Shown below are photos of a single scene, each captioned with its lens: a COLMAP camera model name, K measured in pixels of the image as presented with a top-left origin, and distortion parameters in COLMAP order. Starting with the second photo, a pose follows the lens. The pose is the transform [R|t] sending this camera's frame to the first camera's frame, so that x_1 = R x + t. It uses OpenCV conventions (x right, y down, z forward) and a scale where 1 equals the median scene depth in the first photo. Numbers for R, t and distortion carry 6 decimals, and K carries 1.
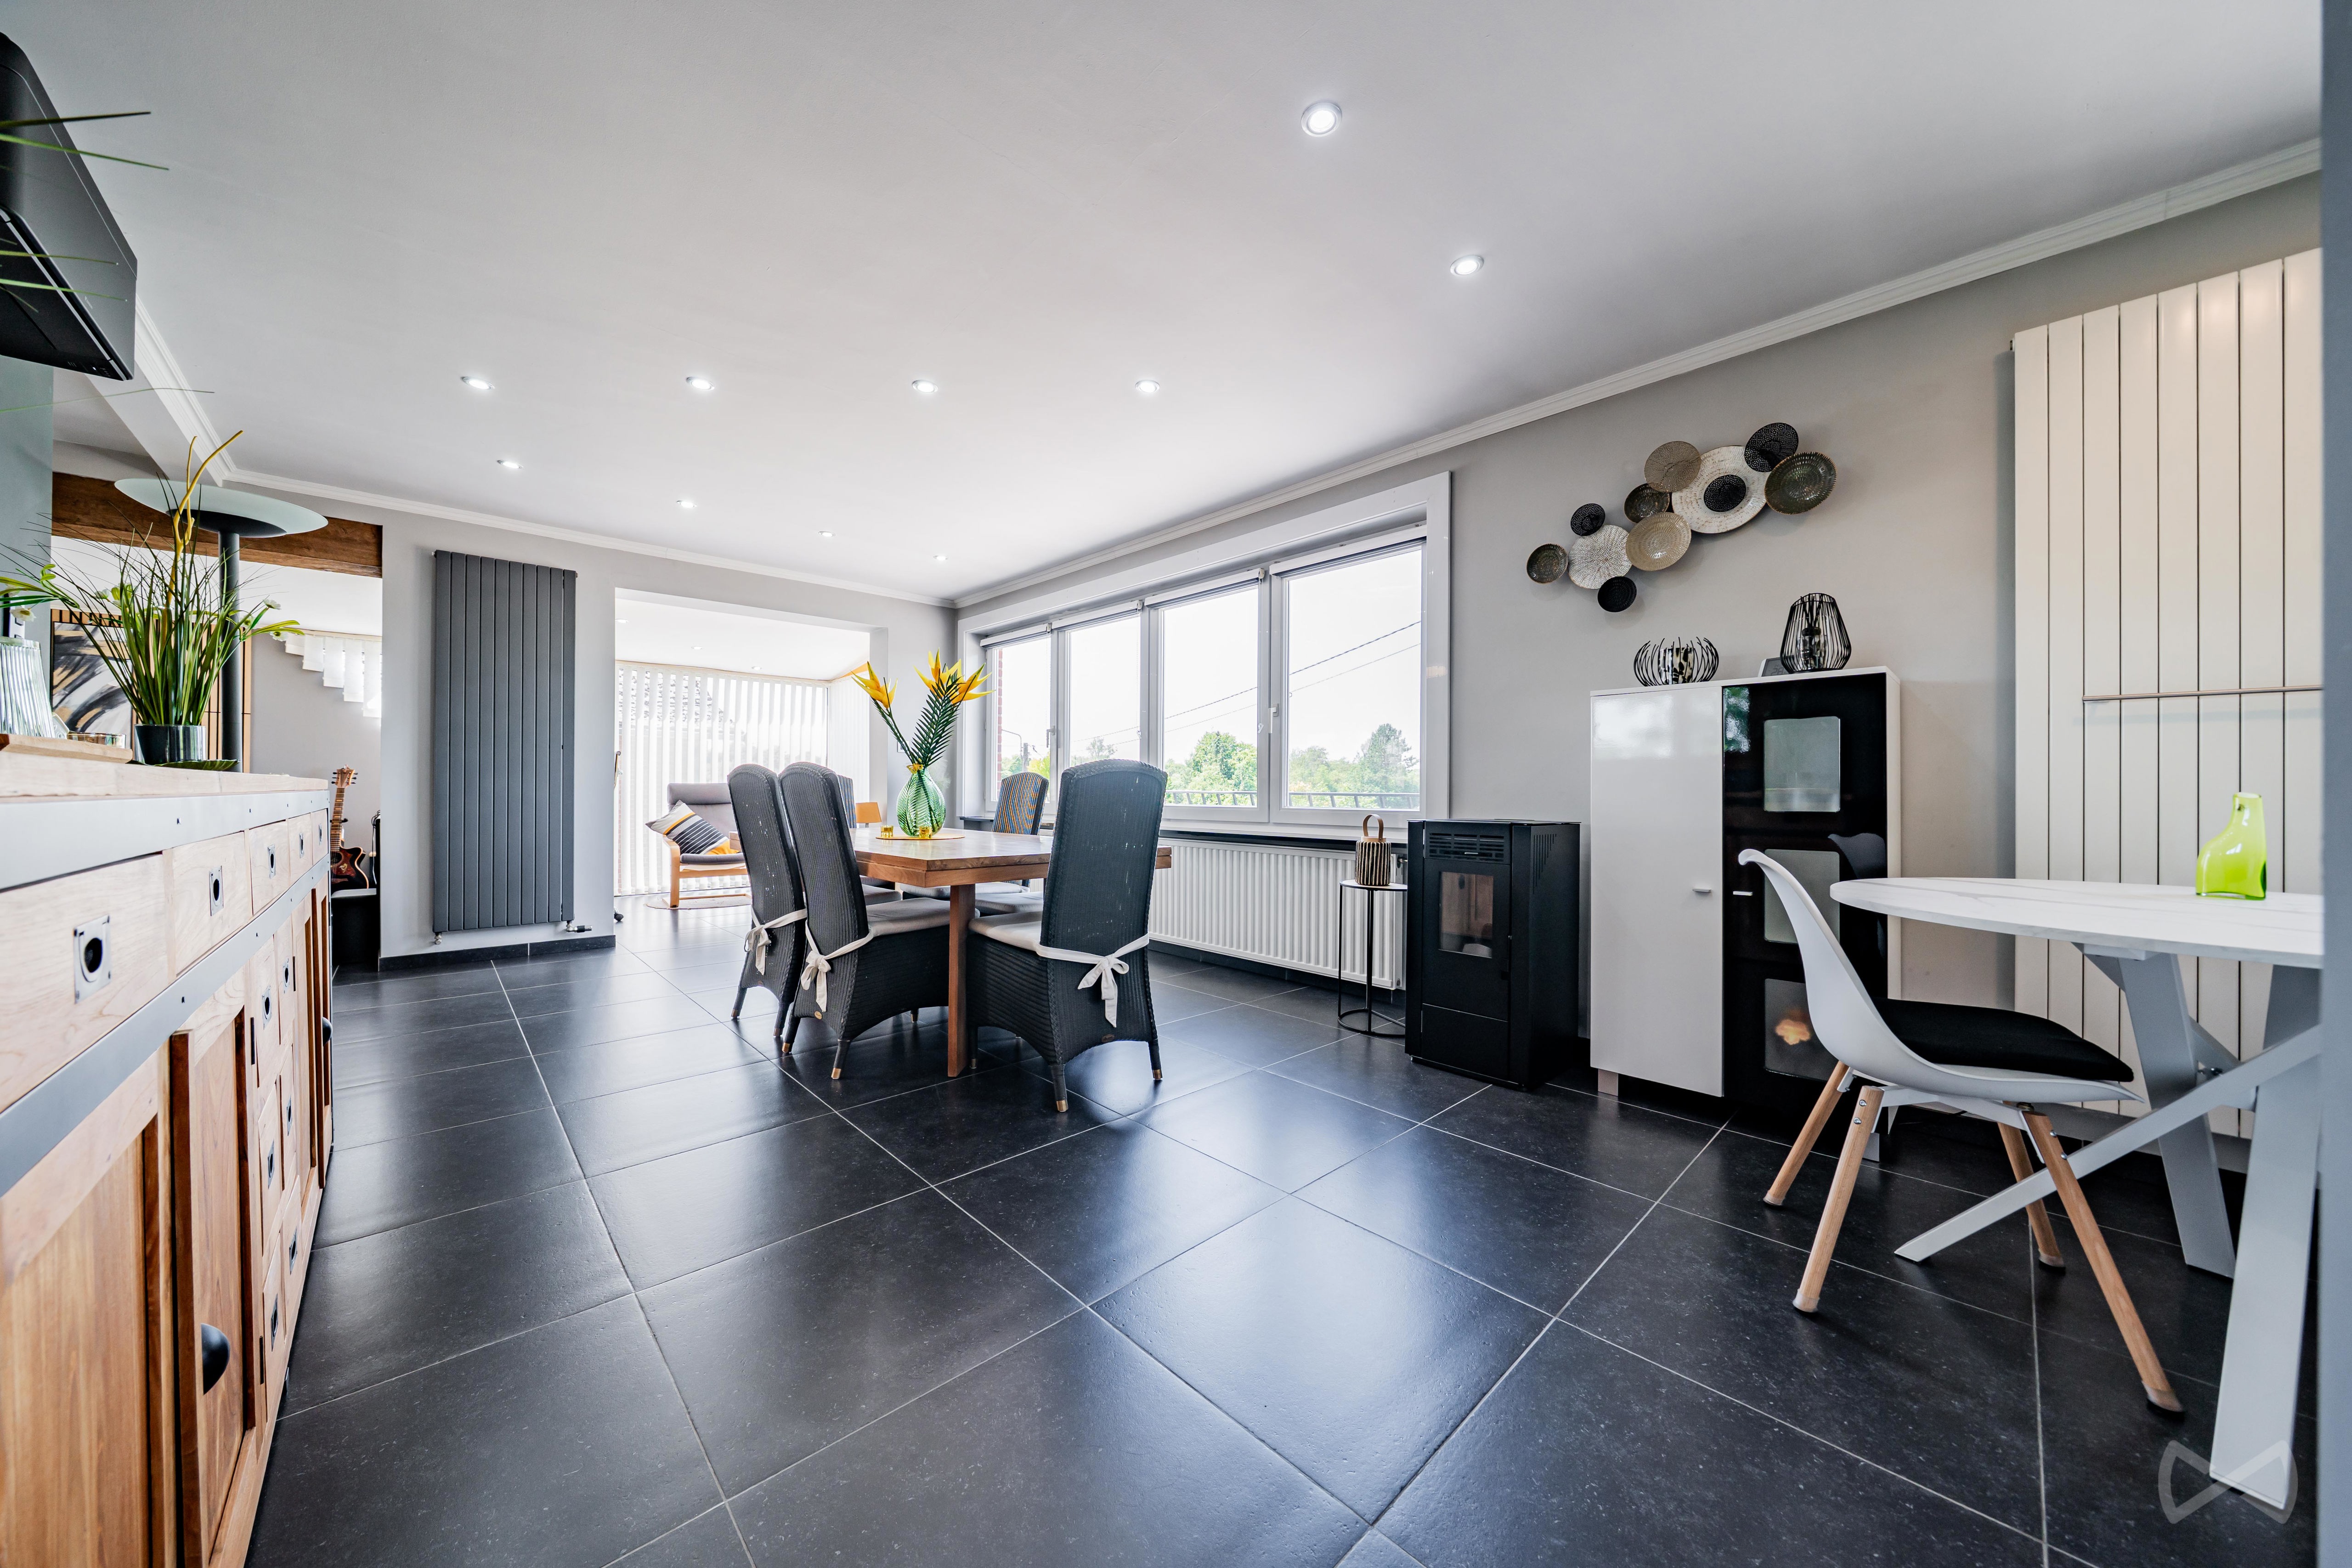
lens RADIAL K [[796.3, 0, 1141.2], [0, 796.3, 789.7], [0, 0, 1]] dist [-0.007467, 0.000444]
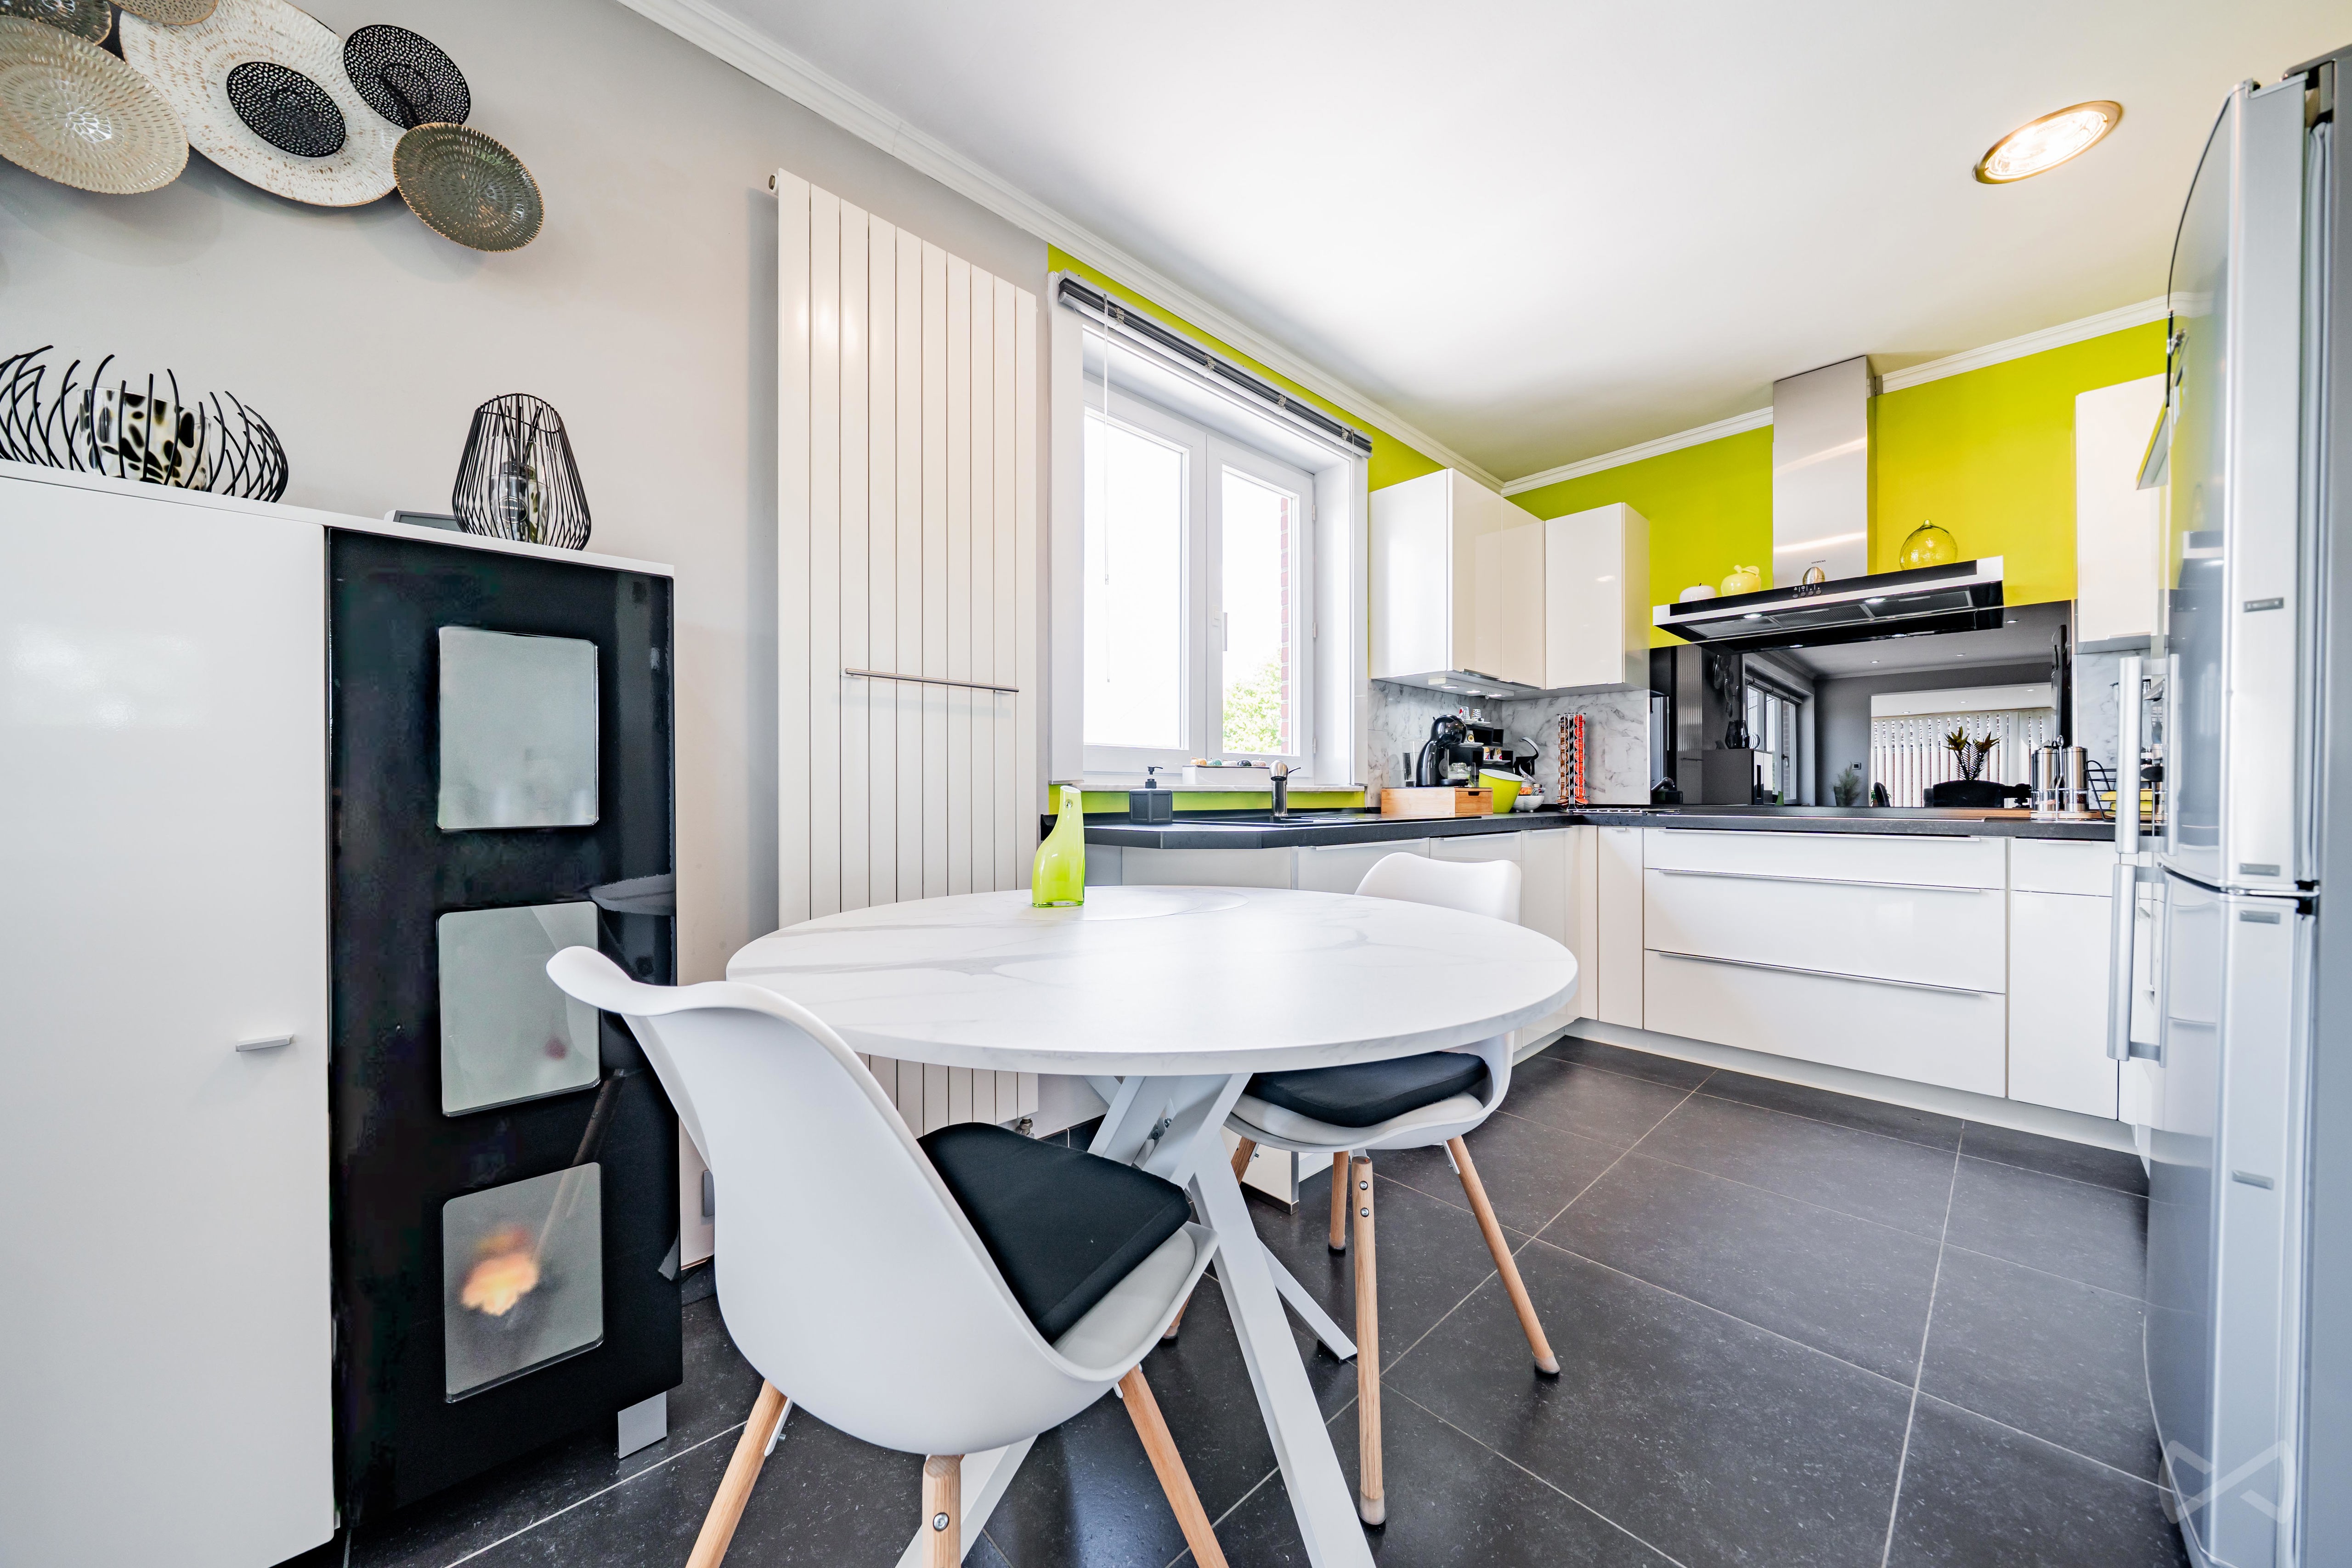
lens RADIAL K [[796.3, 0, 1187.4], [0, 796.3, 789.8], [0, 0, 1]] dist [-0.007467, 0.000444]
pose [[-0.027378, -0.002374, 0.999622, 0.326609], [0.002422, 0.999994, 0.002441, 0.004313], [-0.999622, 0.002488, -0.027372, 0.586945]]
